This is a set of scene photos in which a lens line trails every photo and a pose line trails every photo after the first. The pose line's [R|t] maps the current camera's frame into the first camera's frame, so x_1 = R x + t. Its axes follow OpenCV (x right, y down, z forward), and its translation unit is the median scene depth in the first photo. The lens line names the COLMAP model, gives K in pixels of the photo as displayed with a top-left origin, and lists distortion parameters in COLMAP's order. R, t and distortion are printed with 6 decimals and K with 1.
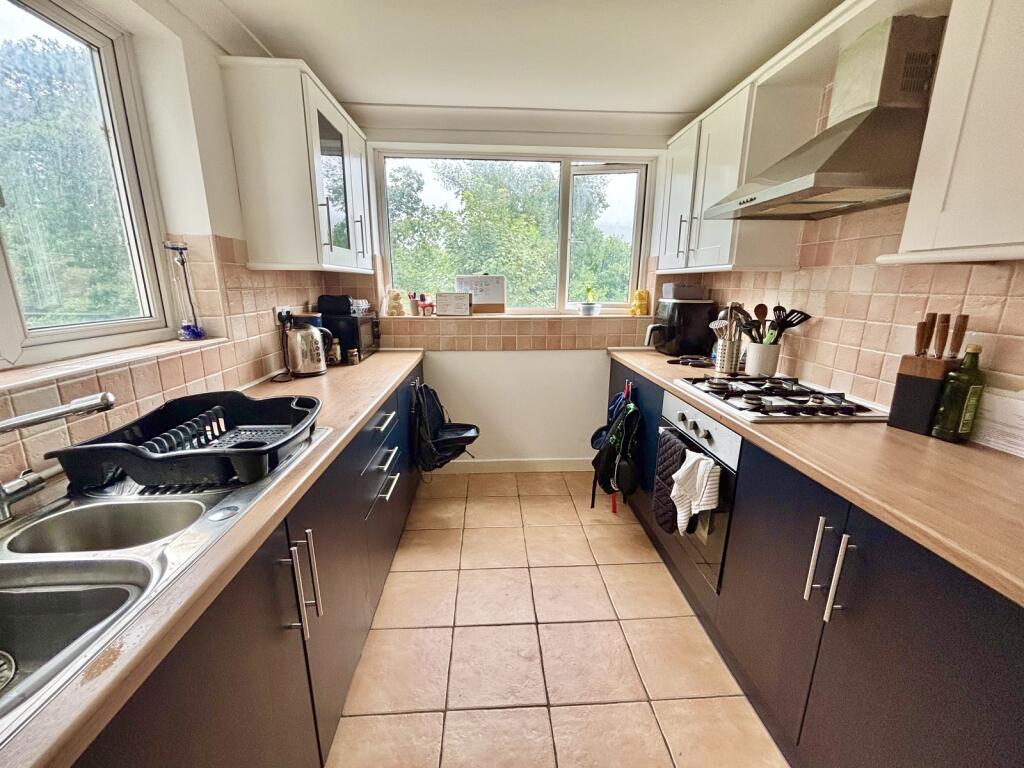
lens RADIAL K [[412.6, 0, 509.7], [0, 412.6, 383.2], [0, 0, 1]] dist [-0.001244, 0.000724]
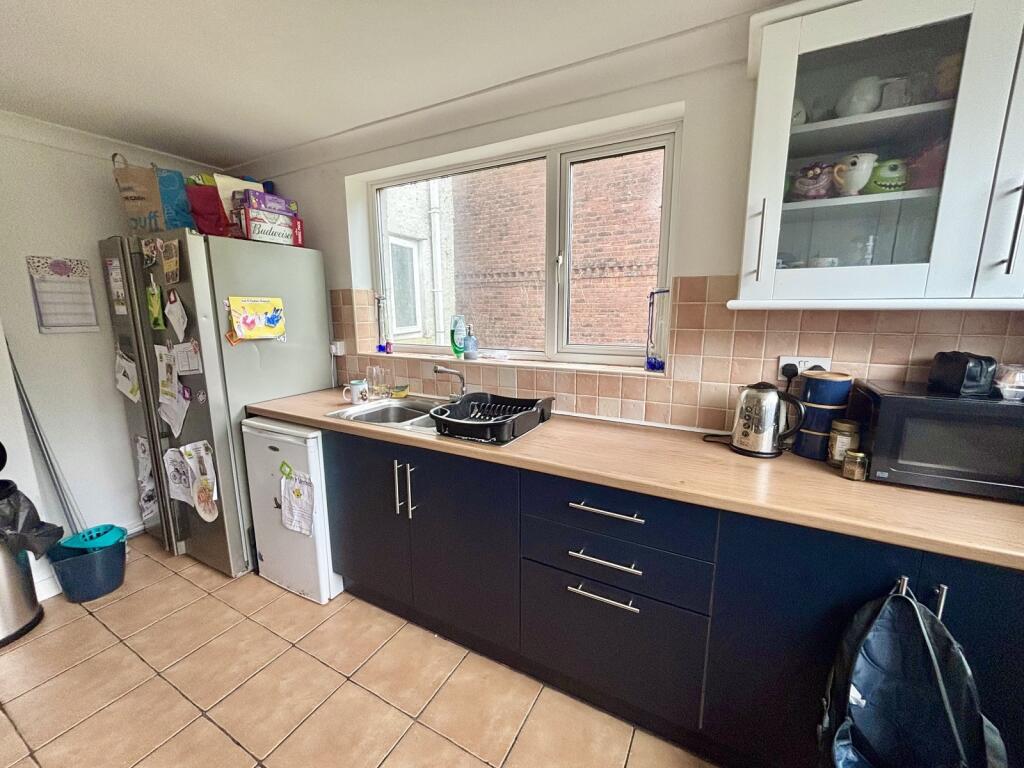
lens RADIAL K [[412.6, 0, 509.7], [0, 412.6, 383.2], [0, 0, 1]] dist [-0.001244, 0.000724]
pose [[-0.530038, 0.152821, -0.834090, 0.298930], [-0.196729, 0.934628, 0.296257, -0.261844], [0.824838, 0.321117, -0.465324, 0.960069]]
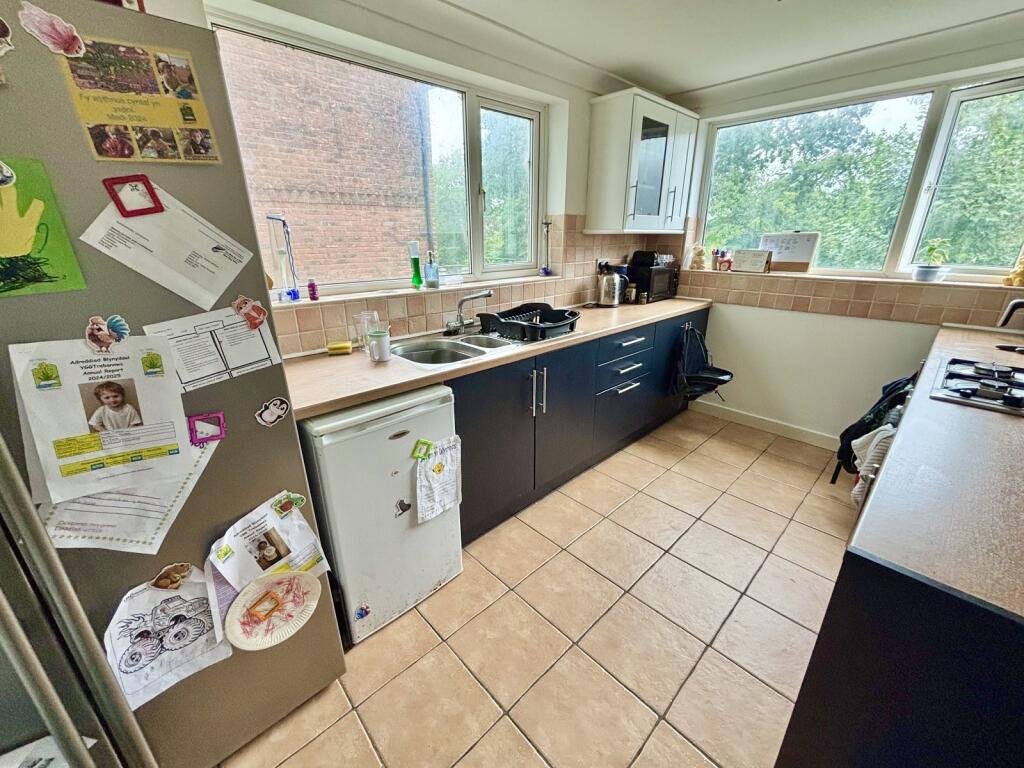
lens RADIAL K [[412.6, 0, 509.7], [0, 412.6, 383.2], [0, 0, 1]] dist [-0.001244, 0.000724]
pose [[0.644406, 0.249901, -0.722697, 0.414332], [-0.171449, 0.968249, 0.181934, 0.035883], [0.745216, 0.006666, 0.666790, -0.236138]]
